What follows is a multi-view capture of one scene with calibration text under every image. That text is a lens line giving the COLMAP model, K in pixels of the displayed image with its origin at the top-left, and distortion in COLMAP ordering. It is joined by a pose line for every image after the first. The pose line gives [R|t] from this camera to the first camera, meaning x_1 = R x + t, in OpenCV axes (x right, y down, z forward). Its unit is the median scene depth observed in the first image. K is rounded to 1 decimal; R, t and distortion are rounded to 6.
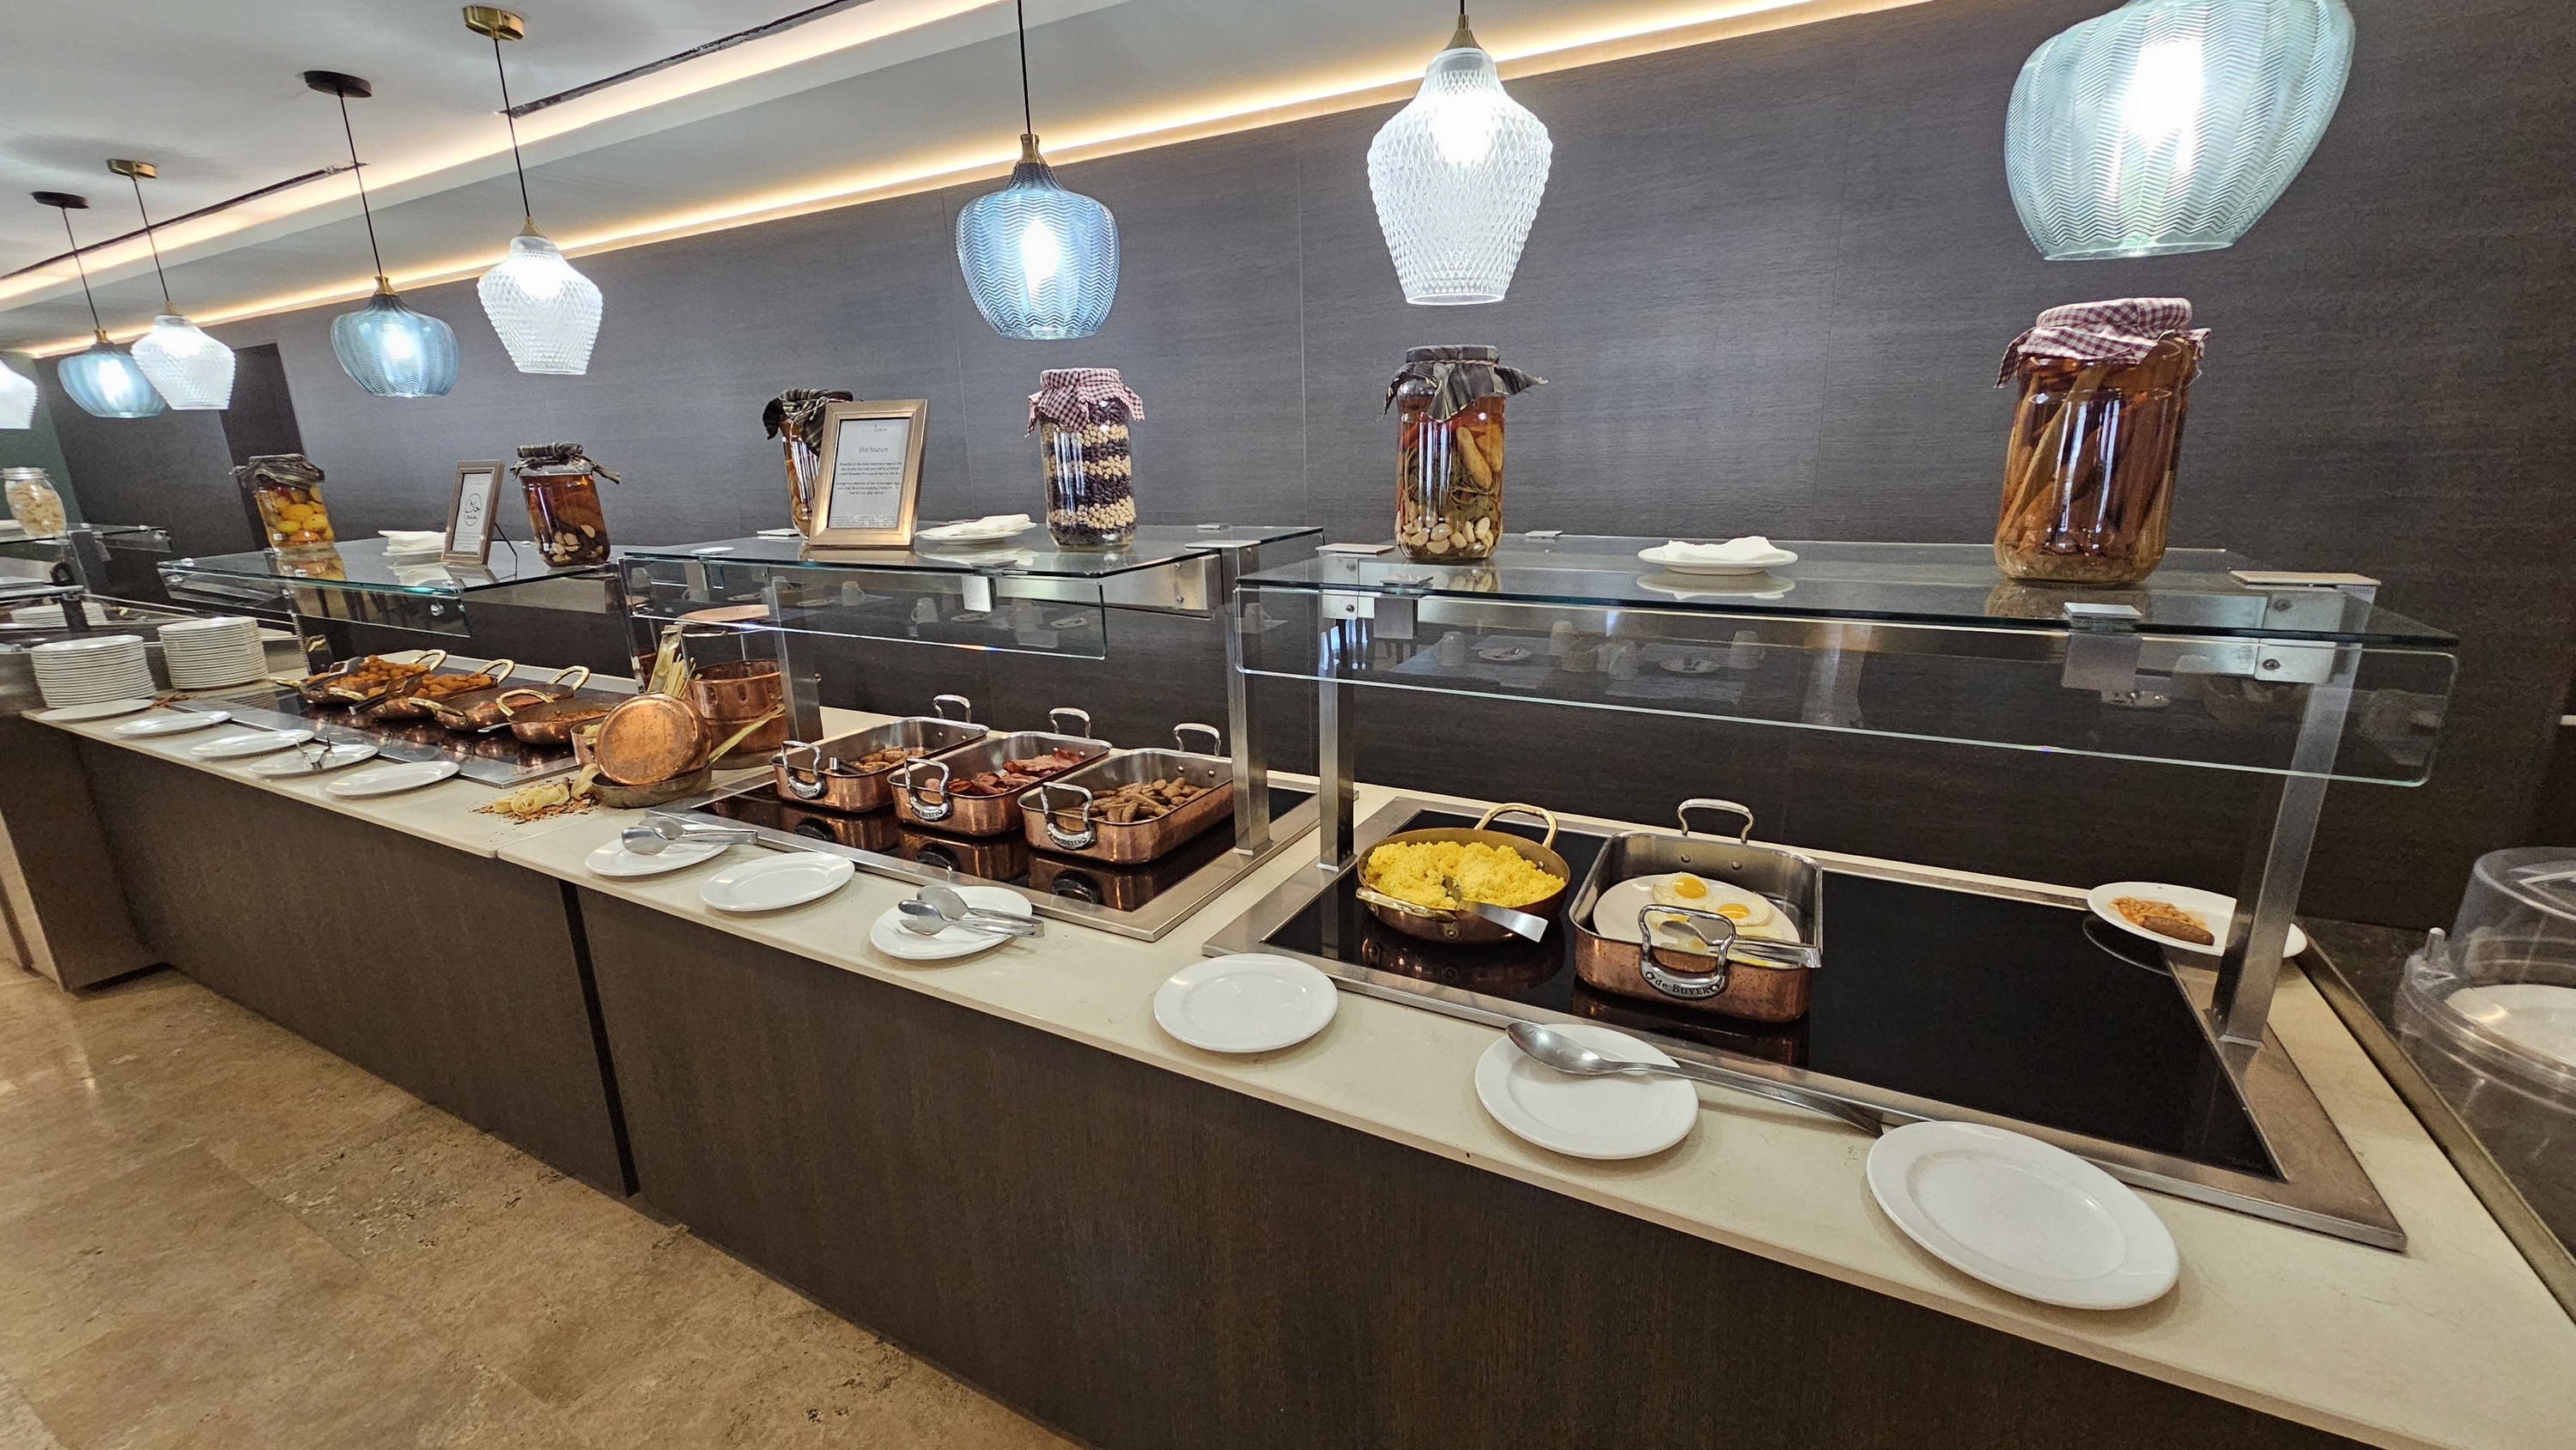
lens RADIAL K [[1052.2, 0, 1295.2], [0, 1052.2, 729.4], [0, 0, 1]] dist [-0.012051, -0.000525]
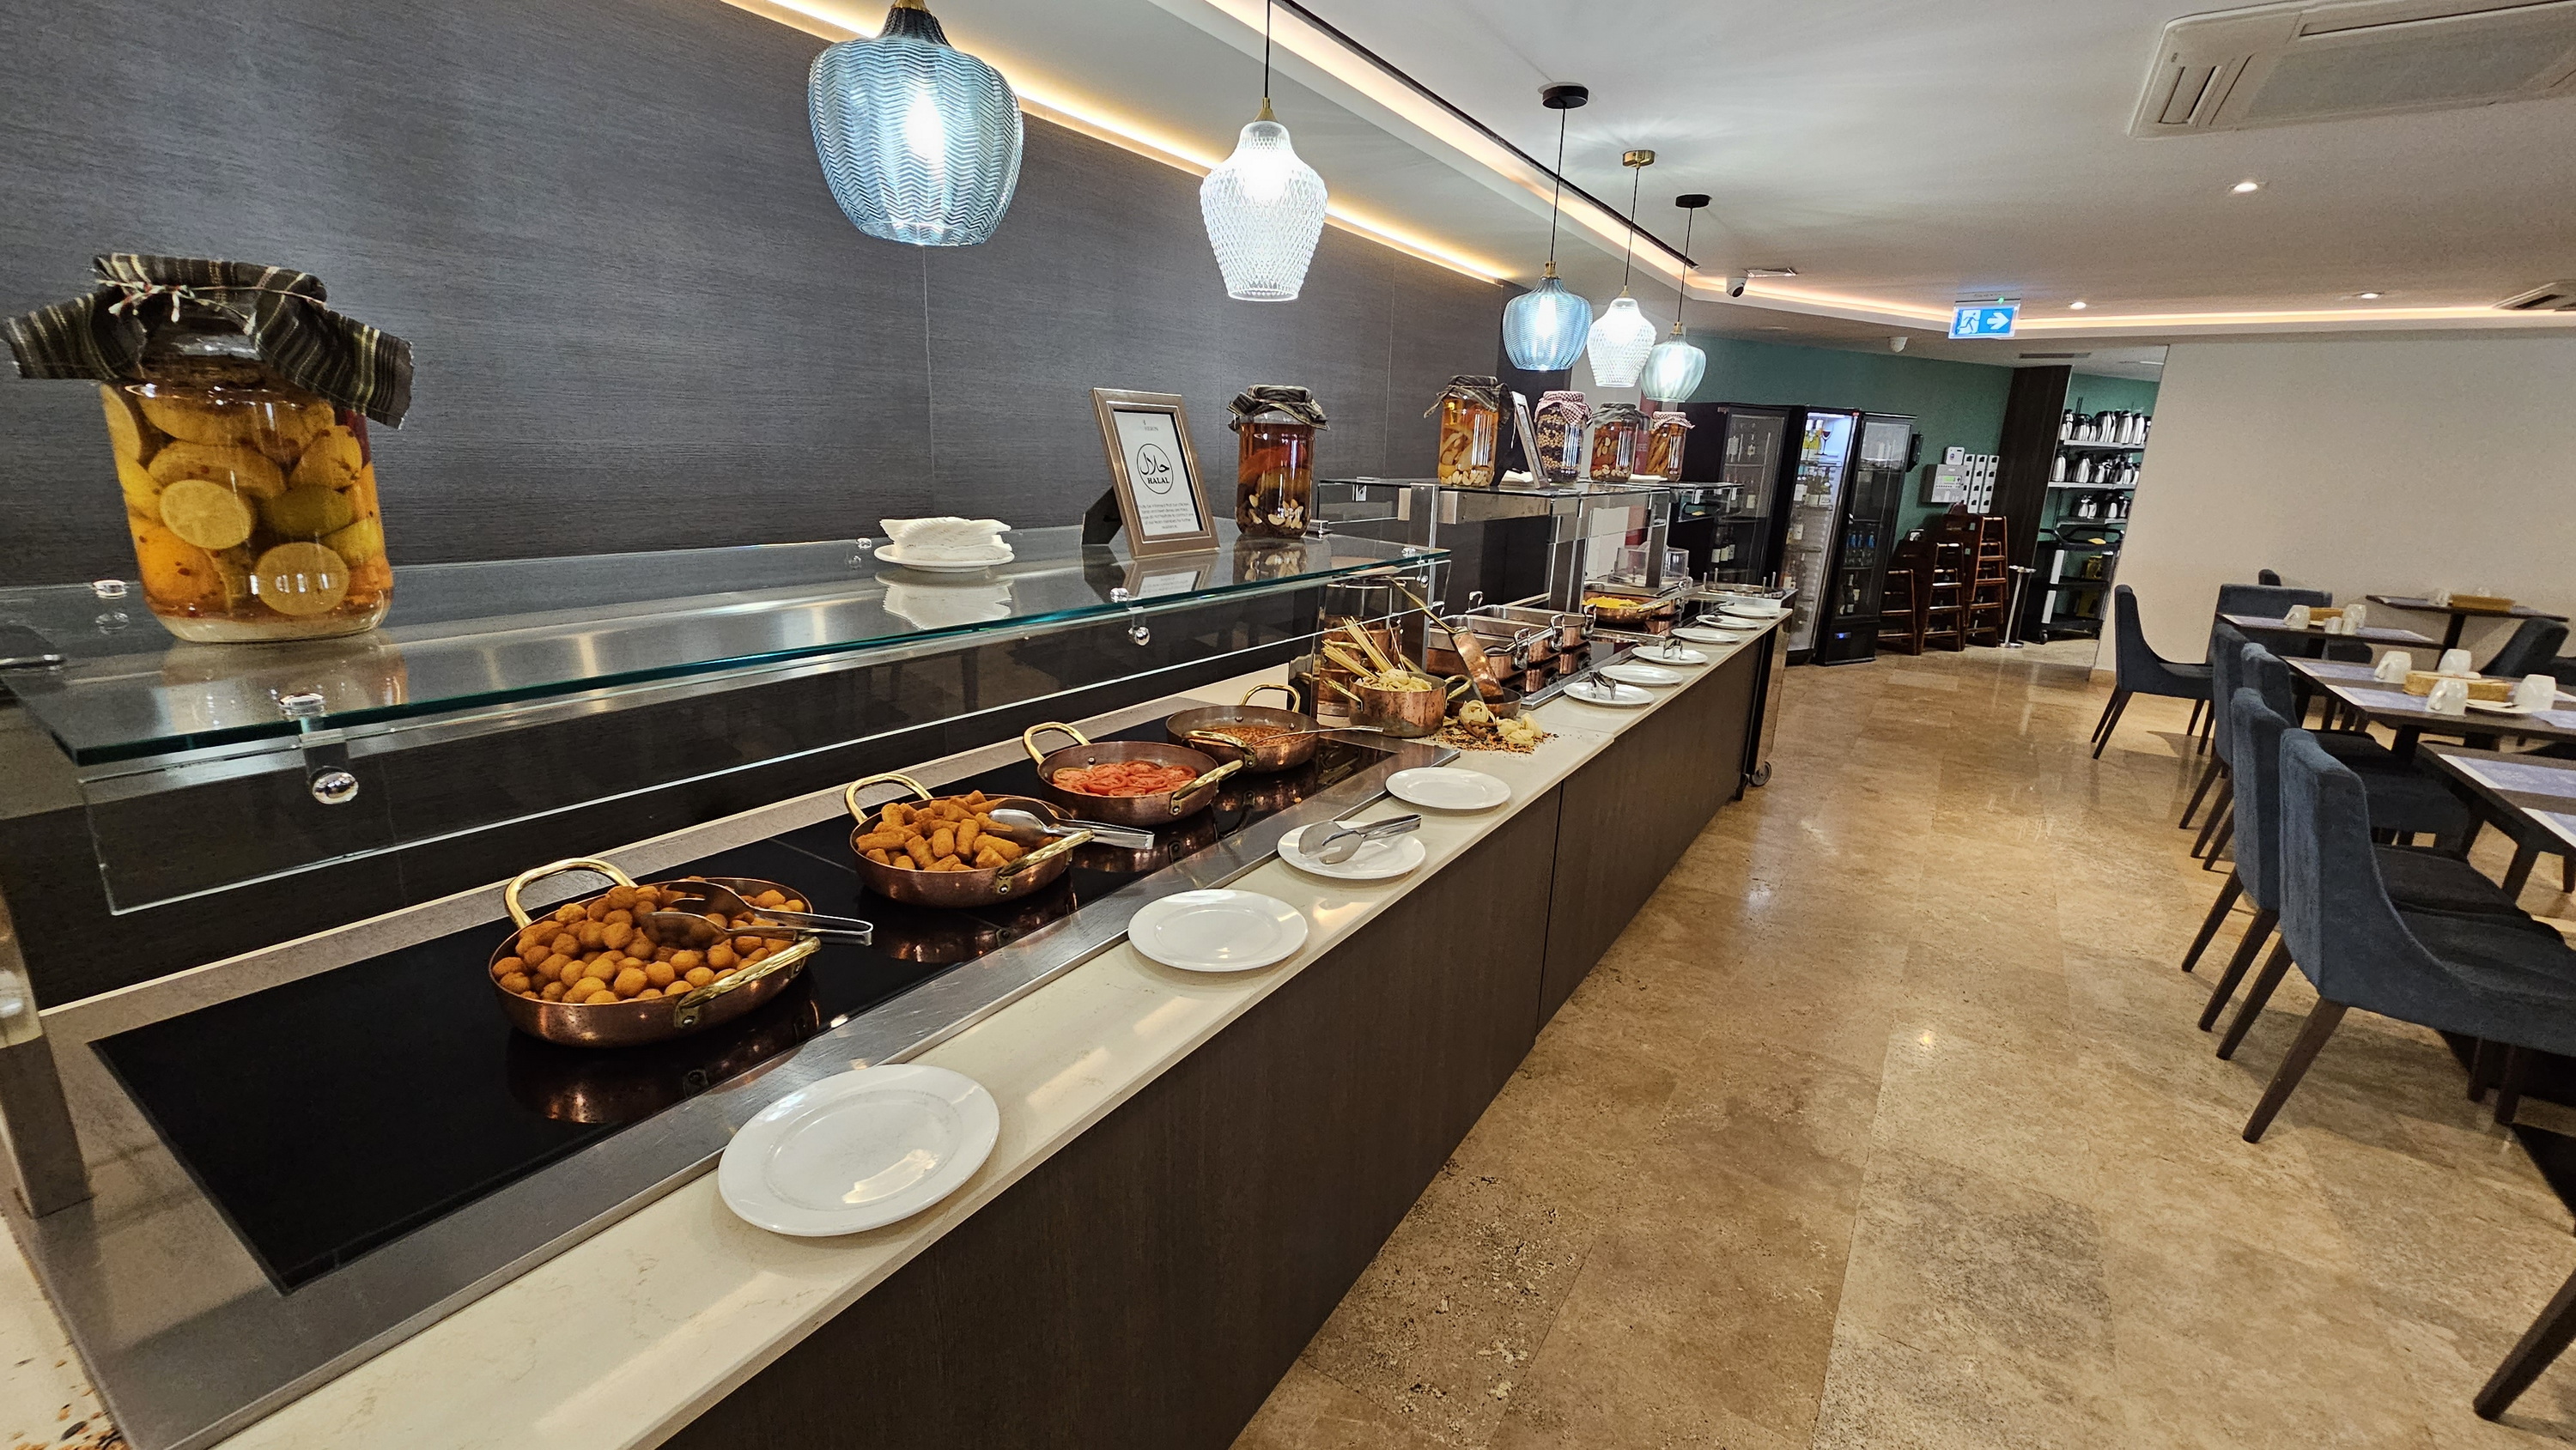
lens RADIAL K [[1052.2, 0, 1295.2], [0, 1052.2, 729.4], [0, 0, 1]] dist [-0.012051, -0.000525]
pose [[0.077712, -0.230318, 0.970008, -4.240233], [0.233661, 0.950058, 0.206861, -0.521745], [-0.969208, 0.210577, 0.127647, 2.499373]]
